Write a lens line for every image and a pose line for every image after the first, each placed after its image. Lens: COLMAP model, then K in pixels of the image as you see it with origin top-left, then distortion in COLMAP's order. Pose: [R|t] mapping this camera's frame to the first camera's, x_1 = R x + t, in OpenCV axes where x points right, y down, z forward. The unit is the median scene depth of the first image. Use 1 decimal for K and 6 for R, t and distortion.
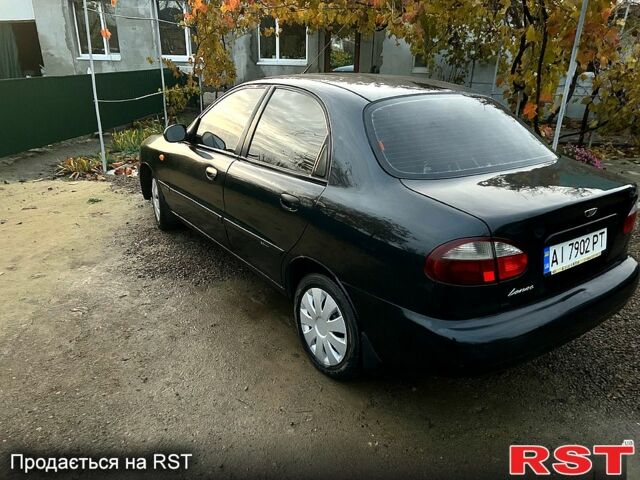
lens RADIAL K [[492.0, 0, 314.6], [0, 492.0, 241.1], [0, 0, 1]] dist [0.055469, -0.054995]
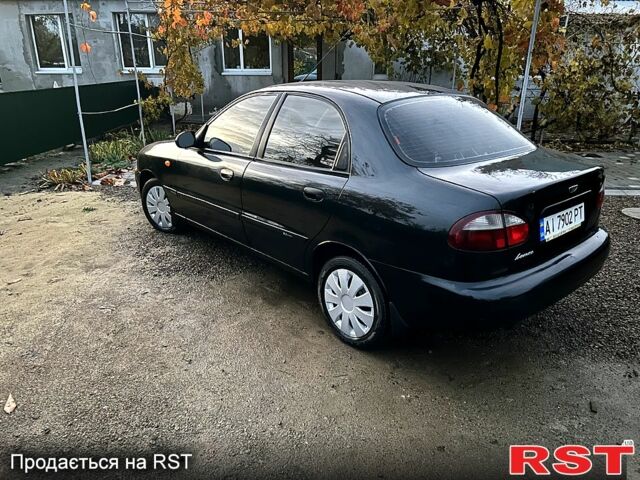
lens RADIAL K [[492.0, 0, 315.3], [0, 492.0, 237.4], [0, 0, 1]] dist [0.055469, -0.054995]
pose [[0.994890, -0.049592, 0.087943, -0.074213], [0.051564, 0.998463, -0.020299, 0.021446], [-0.086801, 0.024730, 0.995919, -0.060451]]
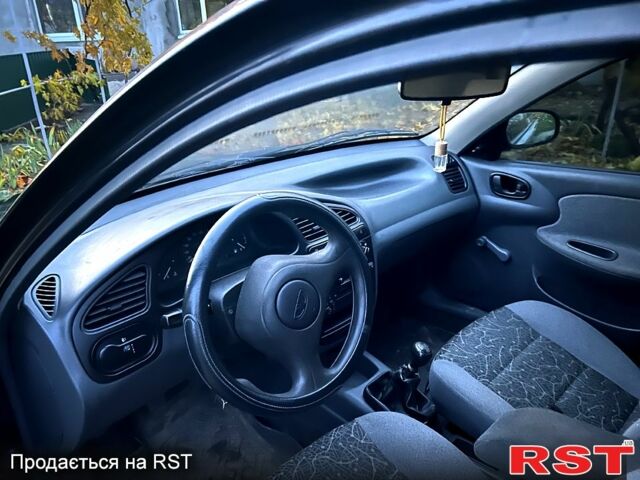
lens RADIAL K [[492.0, 0, 320.9], [0, 492.0, 235.7], [0, 0, 1]] dist [0.055469, -0.054995]
pose [[0.983759, -0.112796, 0.139624, -0.105485], [0.109005, 0.993441, 0.034534, -0.162129], [-0.142603, -0.018753, 0.989602, 0.553115]]
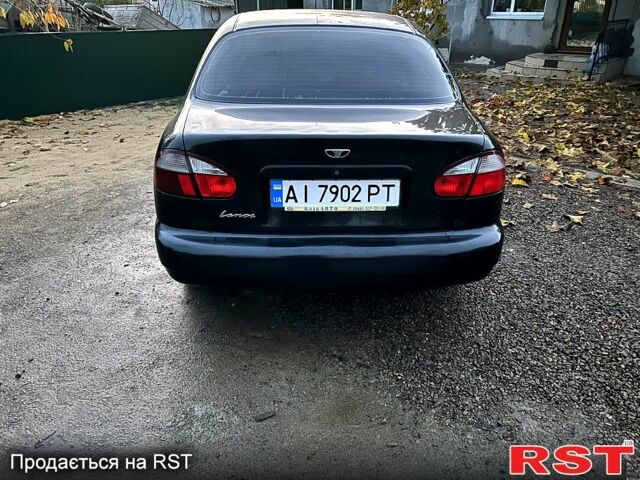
lens RADIAL K [[492.0, 0, 316.9], [0, 492.0, 239.8], [0, 0, 1]] dist [0.055469, -0.054995]
pose [[0.838343, 0.221464, -0.498132, 0.410929], [-0.189196, 0.975166, 0.115137, 0.000483], [0.511260, -0.002280, 0.859423, 0.082776]]
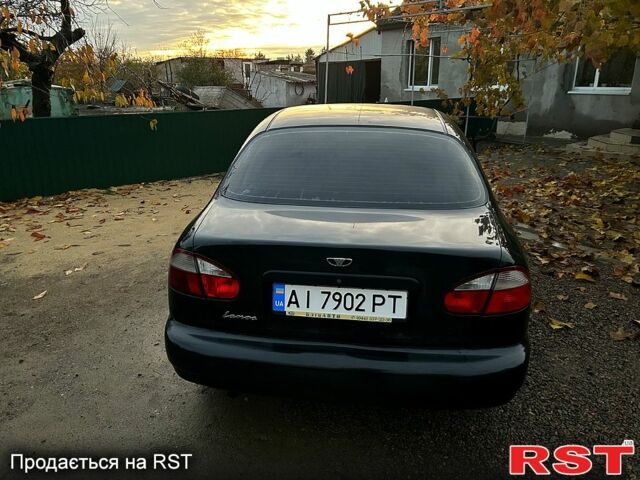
lens RADIAL K [[492.0, 0, 311.1], [0, 492.0, 236.8], [0, 0, 1]] dist [0.055469, -0.054995]
pose [[0.730031, 0.190726, -0.656261, 0.443080], [-0.230488, 0.972720, 0.026301, -0.045631], [0.643375, 0.132060, 0.754075, 0.120918]]
